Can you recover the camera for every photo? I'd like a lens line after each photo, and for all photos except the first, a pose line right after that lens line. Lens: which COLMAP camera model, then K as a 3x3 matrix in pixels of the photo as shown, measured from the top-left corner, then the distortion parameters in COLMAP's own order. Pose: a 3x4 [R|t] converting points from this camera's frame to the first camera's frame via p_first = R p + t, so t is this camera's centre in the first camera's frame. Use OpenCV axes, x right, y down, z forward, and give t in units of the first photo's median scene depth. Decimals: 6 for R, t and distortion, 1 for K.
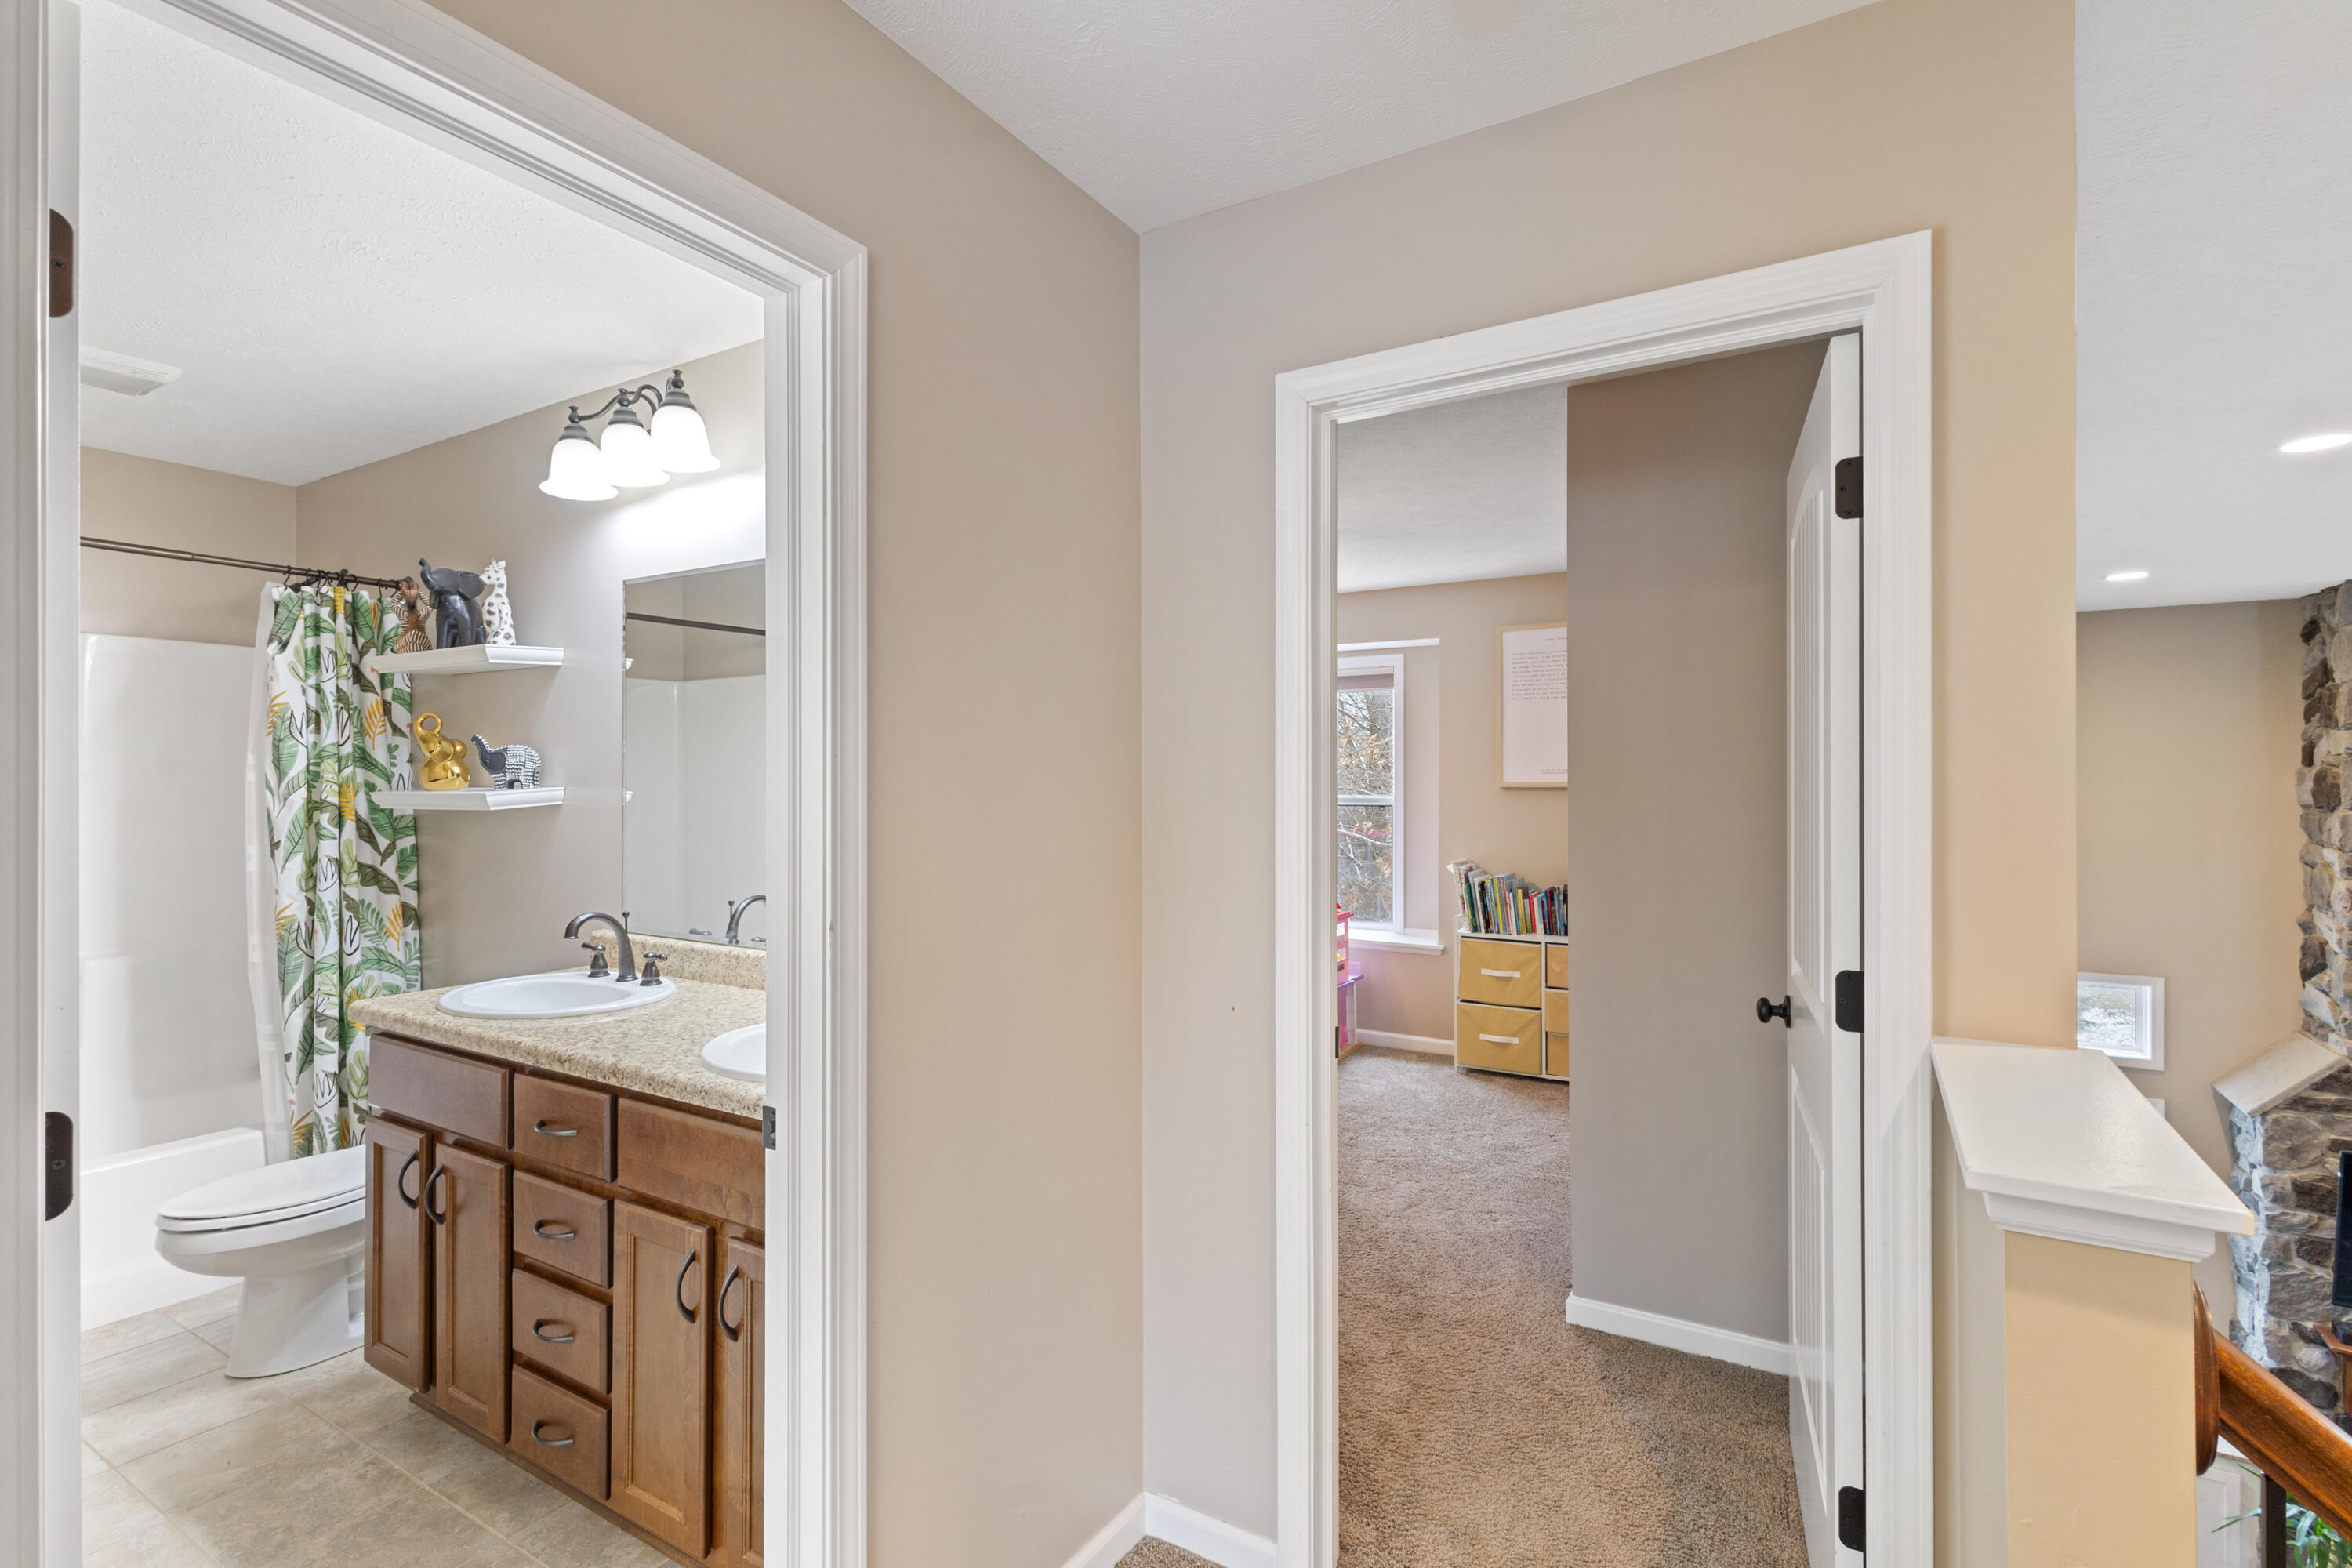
lens RADIAL K [[1086.5, 0, 1191.6], [0, 1086.5, 786.5], [0, 0, 1]] dist [0.005389, -0.002514]
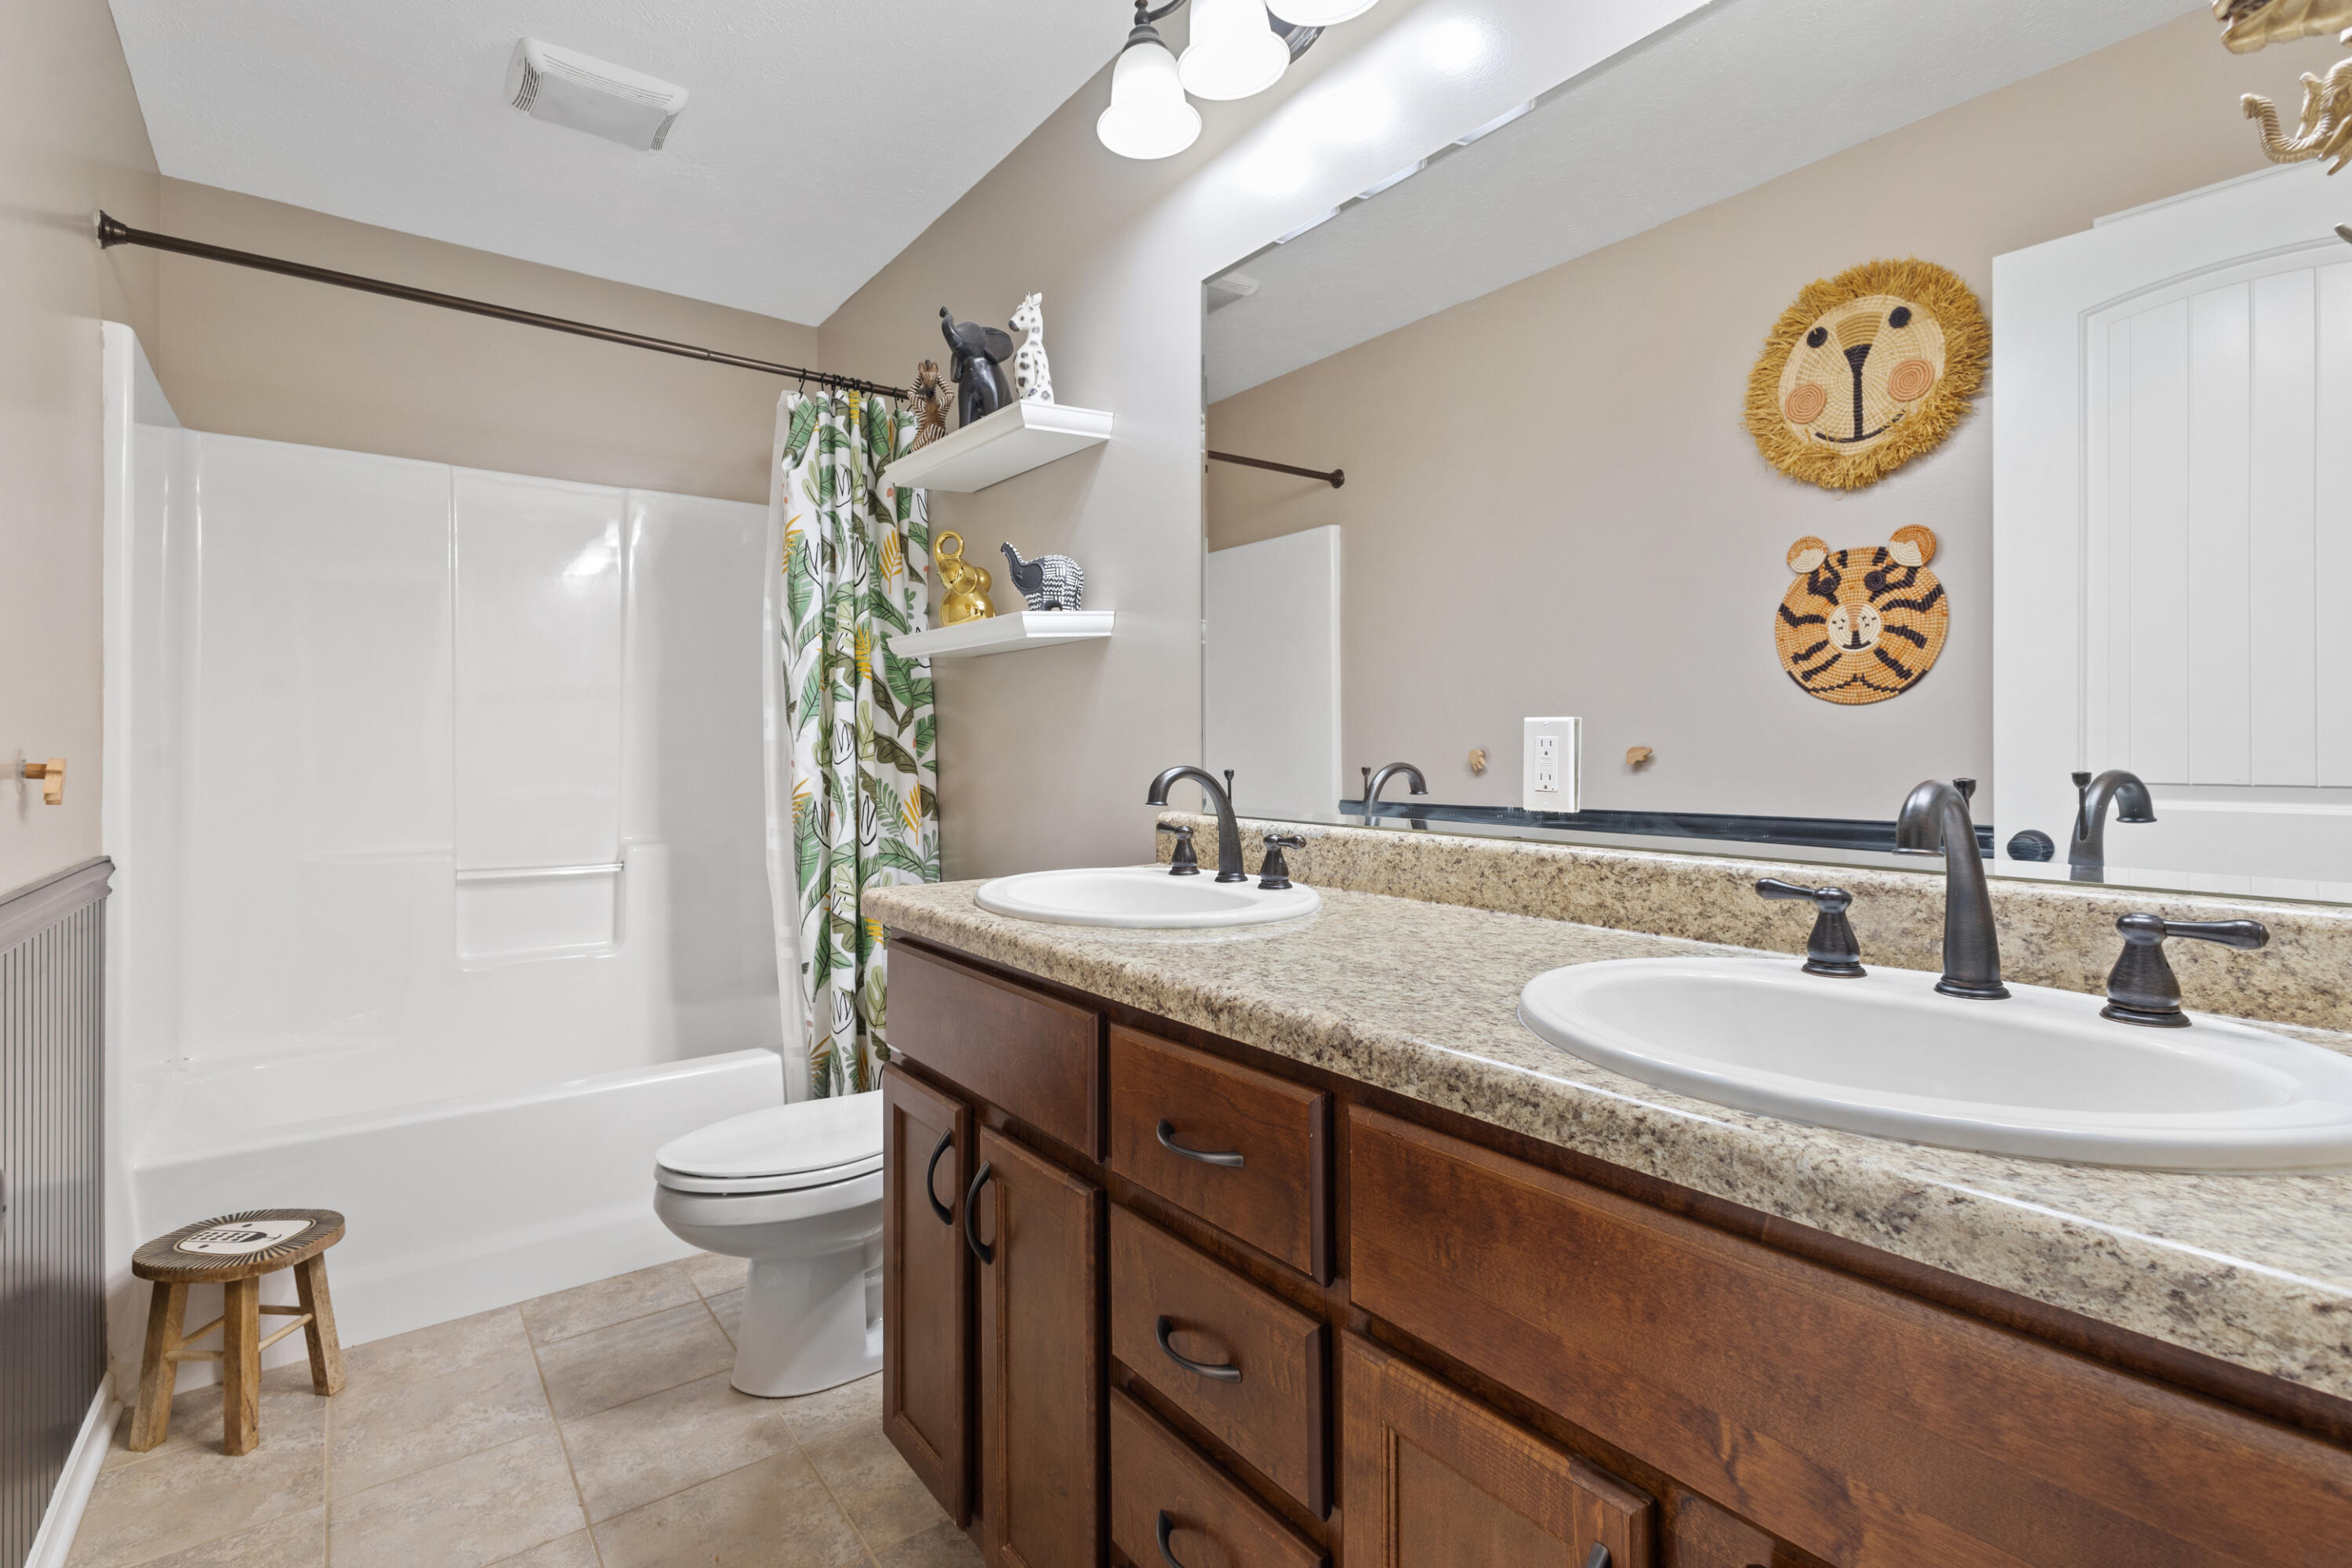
lens RADIAL K [[1086.5, 0, 1172.8], [0, 1086.5, 760.5], [0, 0, 1]] dist [0.005389, -0.002514]
pose [[0.925025, -0.000808, -0.379906, -0.311534], [0.003036, 0.999982, 0.005267, 0.105104], [0.379895, -0.006026, 0.925010, 0.413270]]
